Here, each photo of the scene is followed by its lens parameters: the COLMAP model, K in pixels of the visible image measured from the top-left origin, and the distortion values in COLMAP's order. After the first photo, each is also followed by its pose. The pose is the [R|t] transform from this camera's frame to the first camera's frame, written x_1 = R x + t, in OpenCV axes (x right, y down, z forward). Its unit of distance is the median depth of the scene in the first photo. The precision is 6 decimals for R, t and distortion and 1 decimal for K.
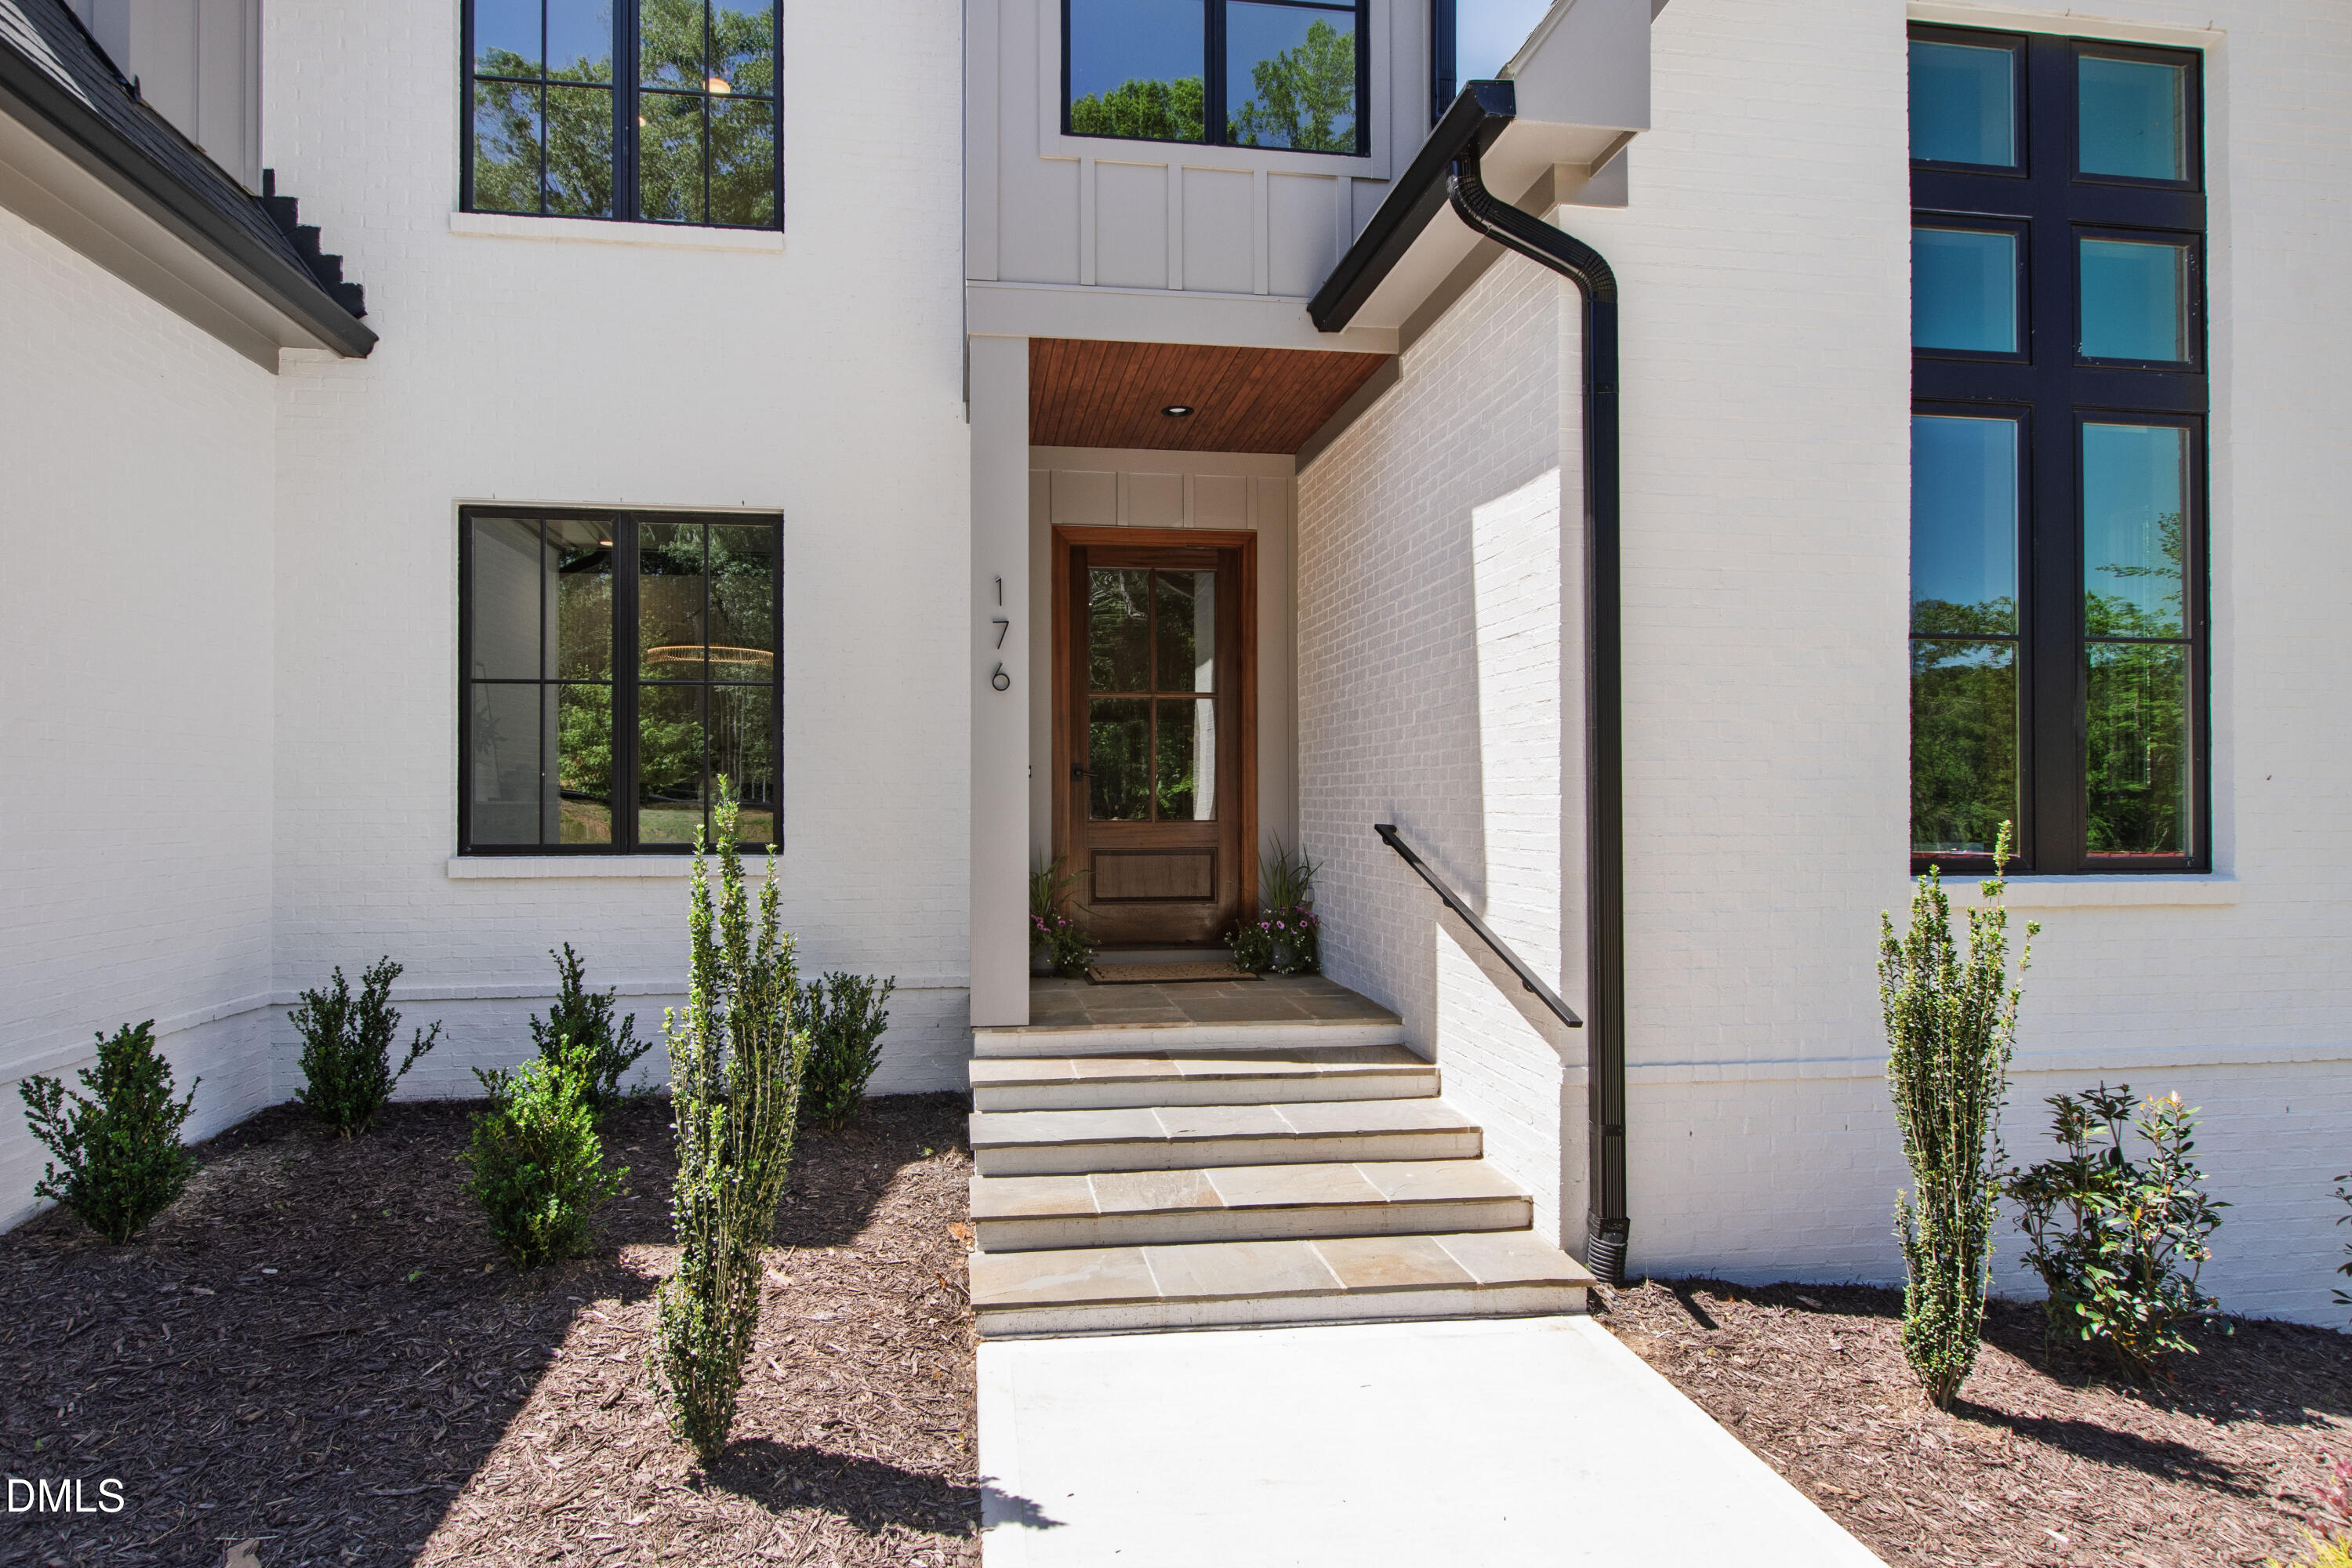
lens RADIAL K [[1221.5, 0, 1168.9], [0, 1221.5, 820.2], [0, 0, 1]] dist [-0.000427, -0.000824]
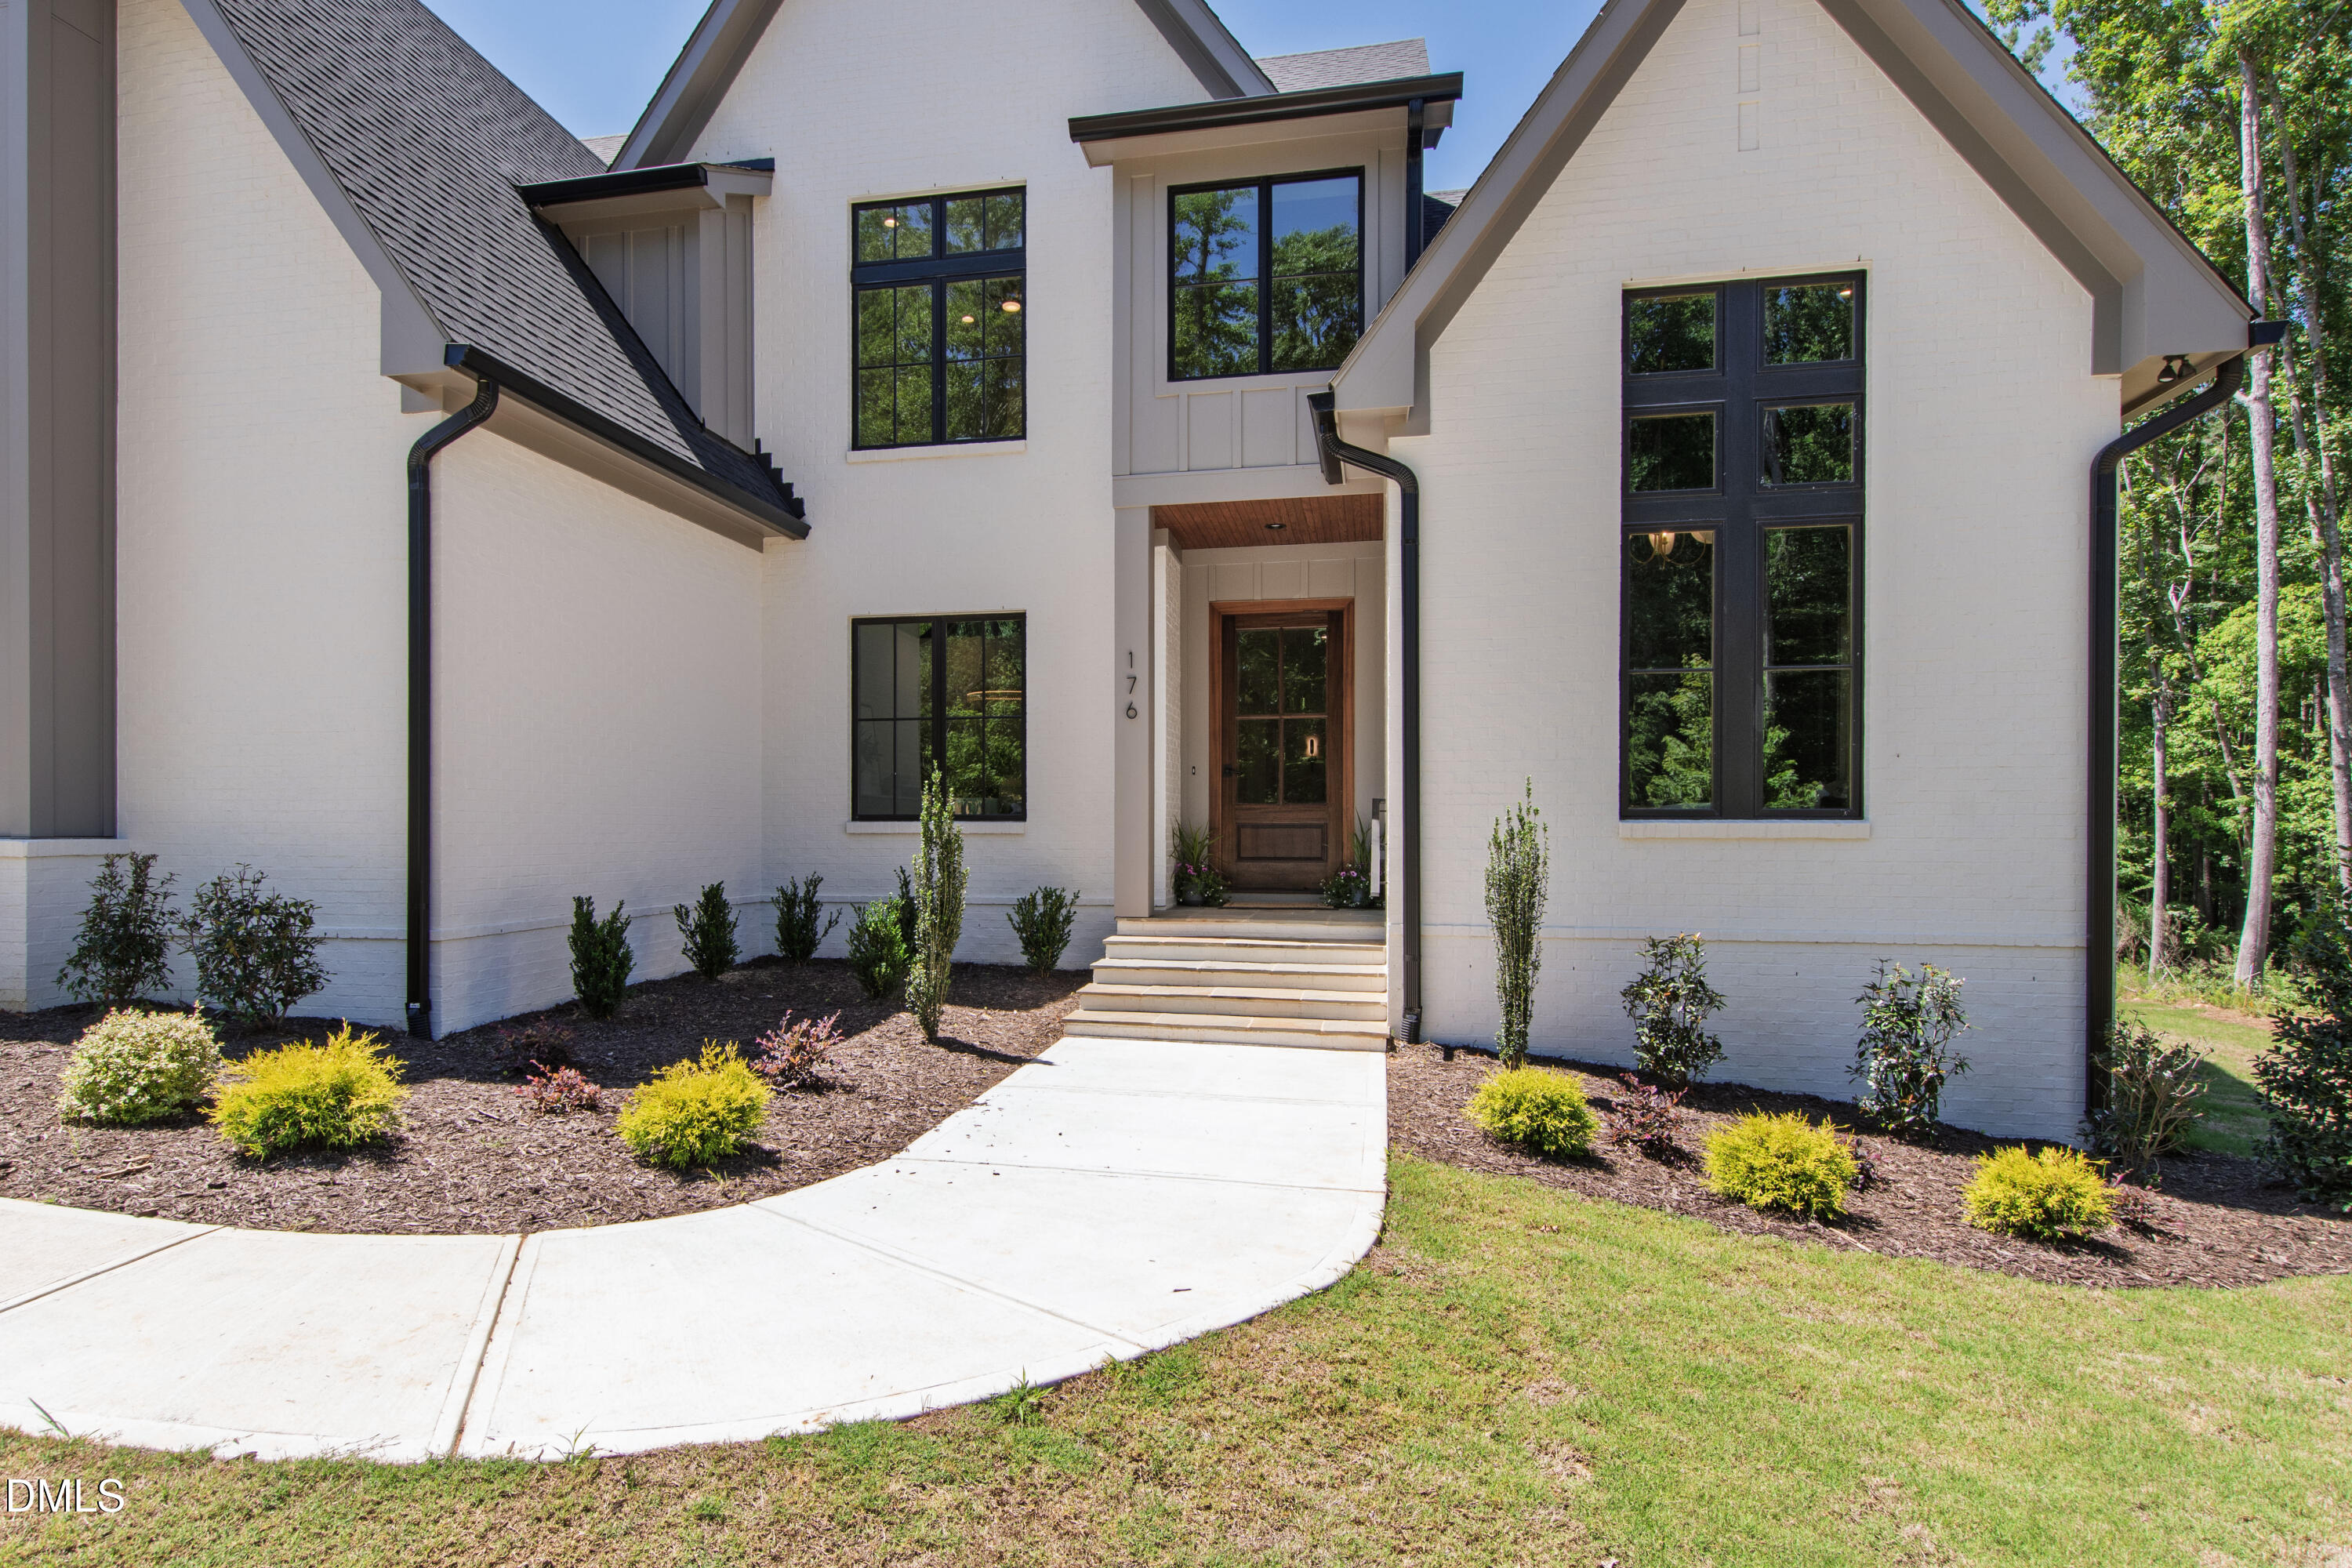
lens RADIAL K [[1375.3, 0, 1170.2], [0, 1375.3, 879.7], [0, 0, 1]] dist [0.009479, -0.000650]
pose [[0.949587, 0.009597, -0.313357, 0.497757], [-0.002995, 0.999763, 0.021545, 0.073625], [0.313489, -0.019520, 0.949391, -0.773524]]
